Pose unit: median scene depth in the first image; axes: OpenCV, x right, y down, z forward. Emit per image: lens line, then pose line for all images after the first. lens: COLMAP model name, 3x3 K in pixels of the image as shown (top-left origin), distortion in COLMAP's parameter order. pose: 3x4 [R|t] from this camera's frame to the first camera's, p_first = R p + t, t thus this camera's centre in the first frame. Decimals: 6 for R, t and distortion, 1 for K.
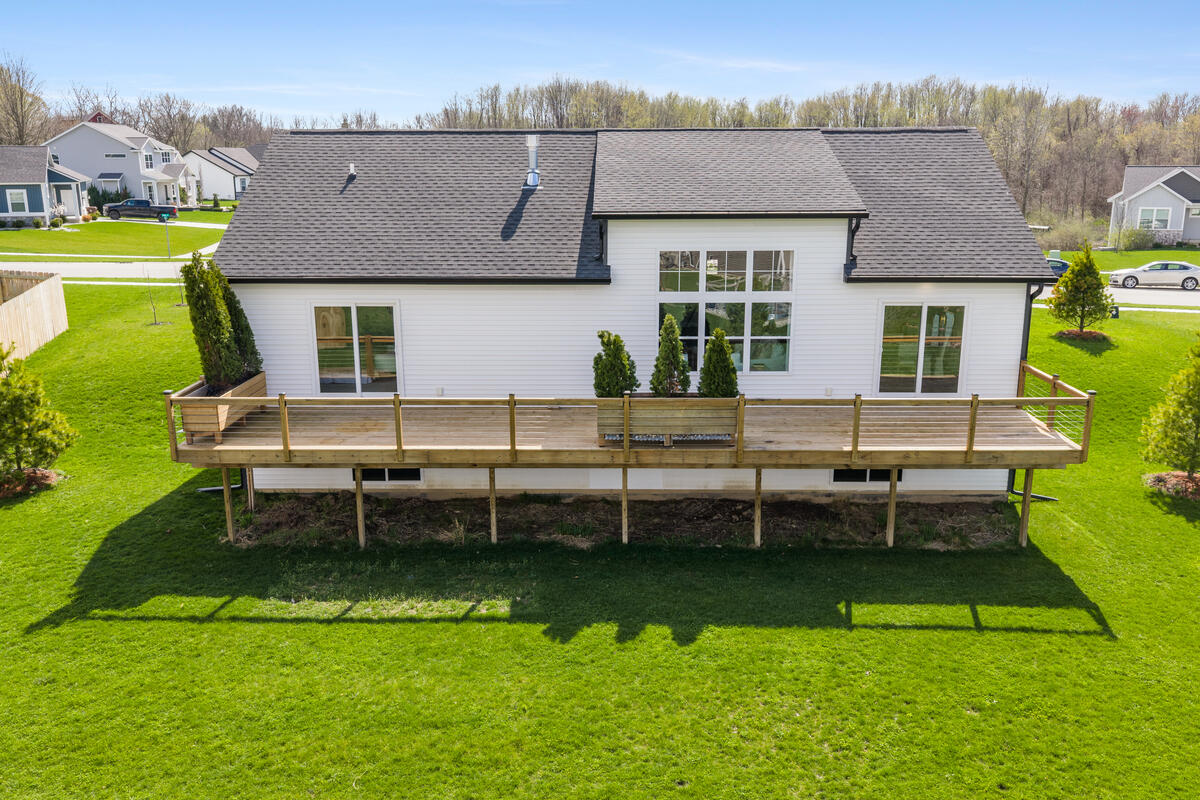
lens RADIAL K [[990.3, 0, 599.2], [0, 990.3, 398.2], [0, 0, 1]] dist [0.012325, -0.009705]
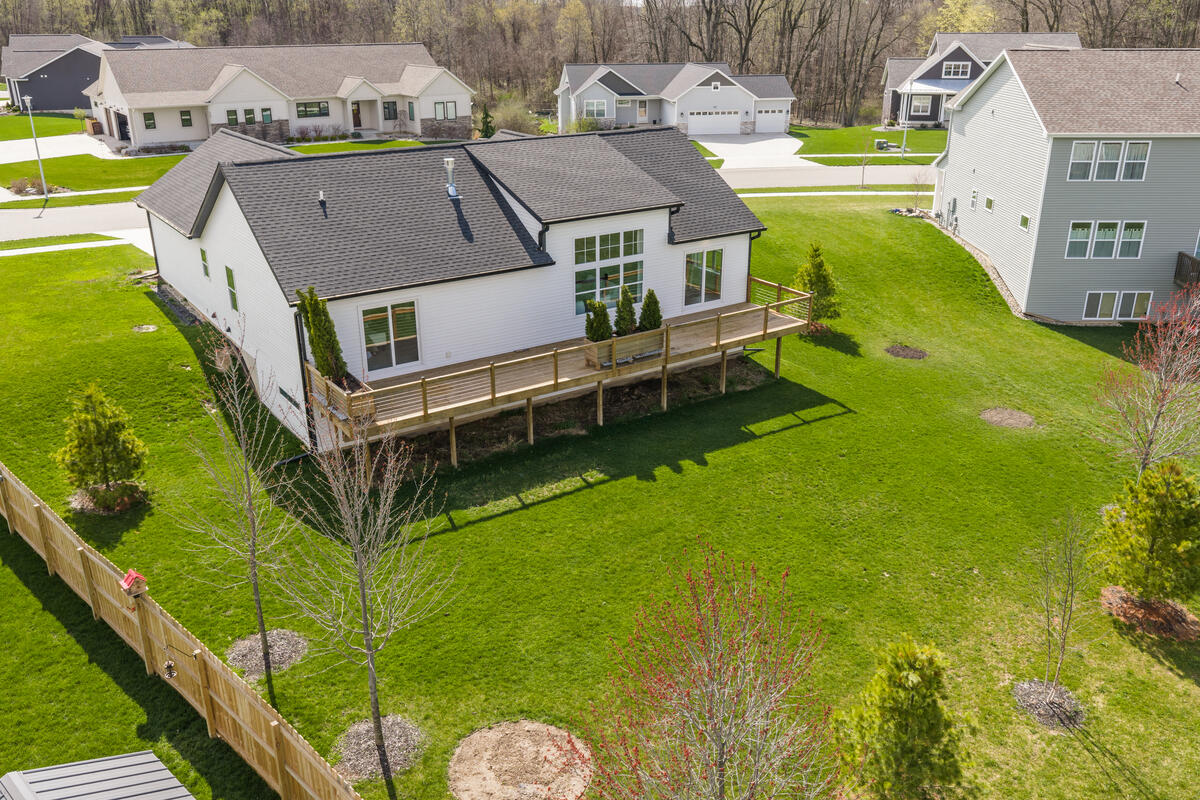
lens RADIAL K [[988.5, 0, 599.8], [0, 988.5, 400.1], [0, 0, 1]] dist [-0.014102, -0.001465]
pose [[0.814012, -0.211492, 0.540976, -0.802453], [0.131916, 0.974332, 0.182414, -0.181204], [-0.565670, -0.077123, 0.821018, -0.313075]]
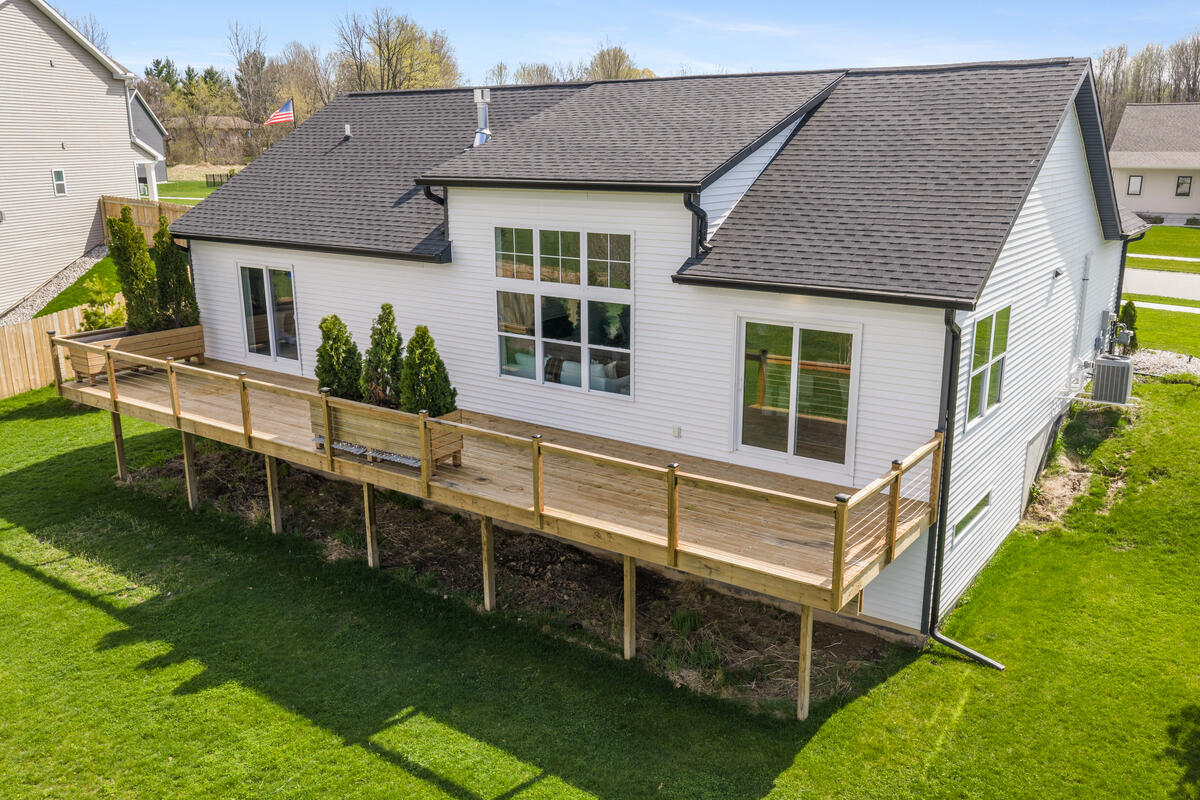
lens RADIAL K [[990.3, 0, 603.7], [0, 990.3, 399.9], [0, 0, 1]] dist [0.012325, -0.009705]
pose [[0.822319, 0.142961, -0.550775, 0.606430], [-0.130404, 0.989511, 0.062144, -0.070578], [0.553882, 0.020721, 0.832337, 0.376356]]
